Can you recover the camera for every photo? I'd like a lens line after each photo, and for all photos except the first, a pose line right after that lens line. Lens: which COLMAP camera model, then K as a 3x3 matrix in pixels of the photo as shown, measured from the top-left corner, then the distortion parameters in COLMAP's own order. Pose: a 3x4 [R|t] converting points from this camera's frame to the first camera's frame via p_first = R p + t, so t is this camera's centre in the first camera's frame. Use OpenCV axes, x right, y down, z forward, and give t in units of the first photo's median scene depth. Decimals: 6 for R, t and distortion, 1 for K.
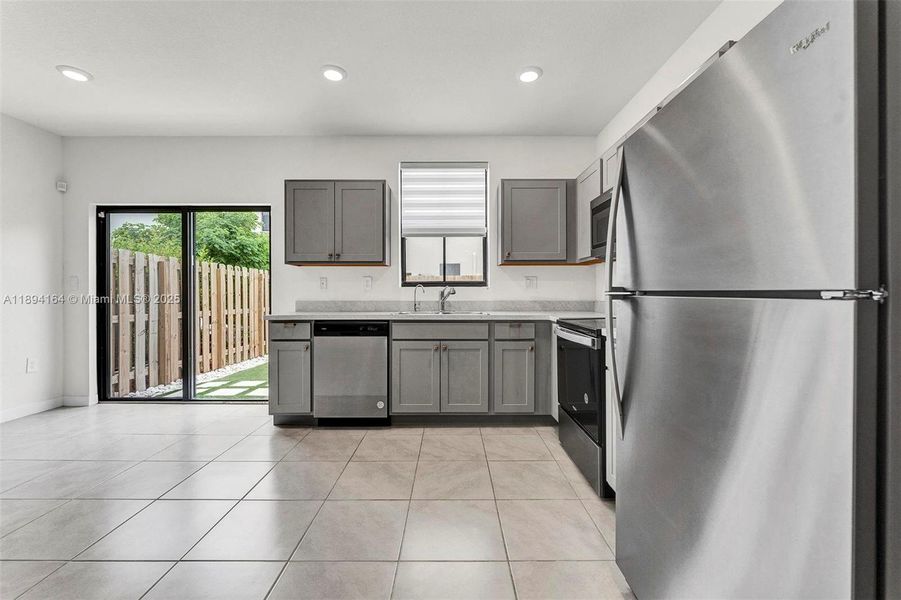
lens RADIAL K [[369.2, 0, 450.8], [0, 369.2, 296.5], [0, 0, 1]] dist [-0.001696, -0.000131]
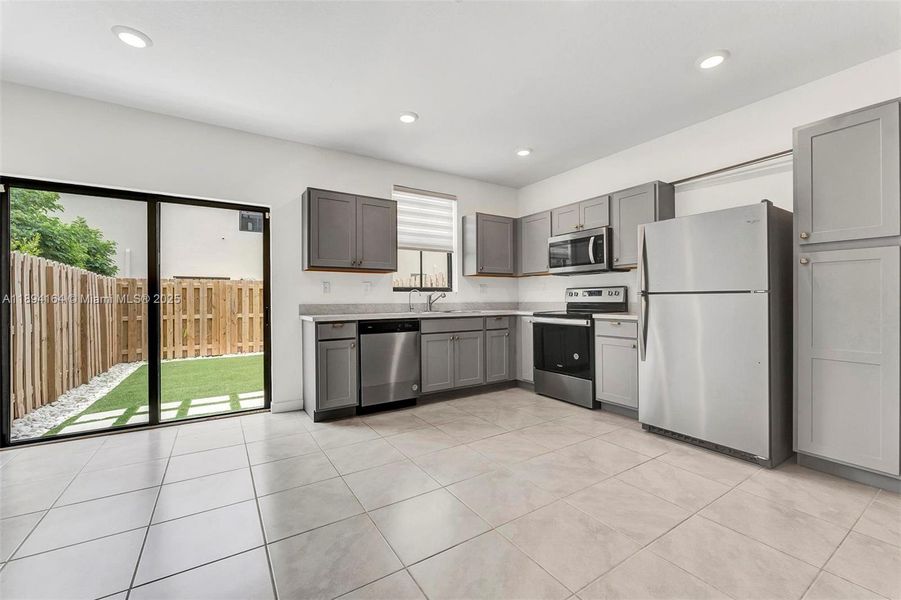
lens RADIAL K [[365.8, 0, 452.5], [0, 365.8, 302.1], [0, 0, 1]] dist [-0.000641, -0.000010]
pose [[0.842532, -0.008635, 0.538578, -0.679872], [0.010930, 0.999940, -0.001065, 0.012354], [-0.538536, 0.006784, 0.842575, -0.084379]]
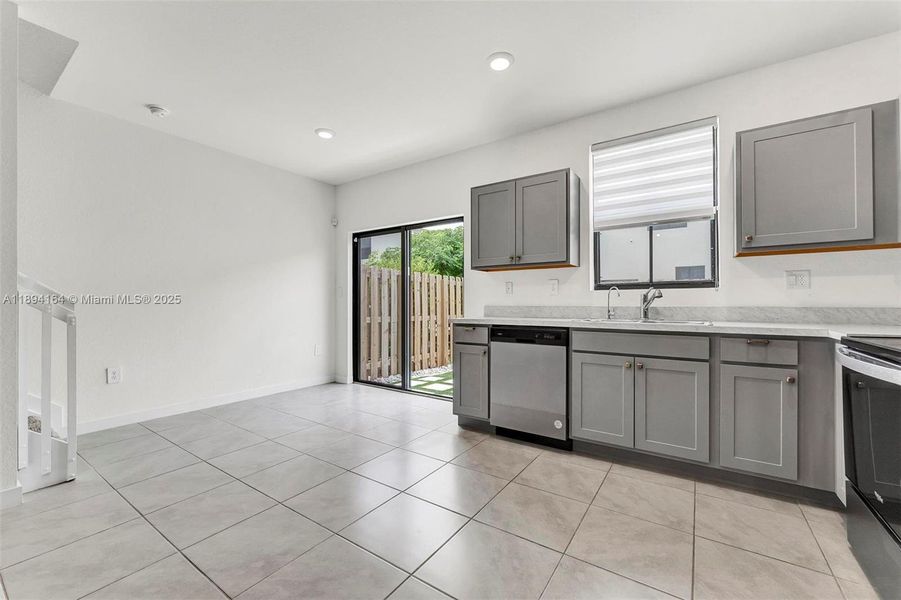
lens RADIAL K [[365.8, 0, 452.5], [0, 365.8, 302.1], [0, 0, 1]] dist [-0.000641, -0.000010]
pose [[0.829138, -0.000705, -0.559044, 0.079700], [-0.005692, 0.999937, -0.009703, 0.013248], [0.559016, 0.011227, 0.829081, 0.129774]]
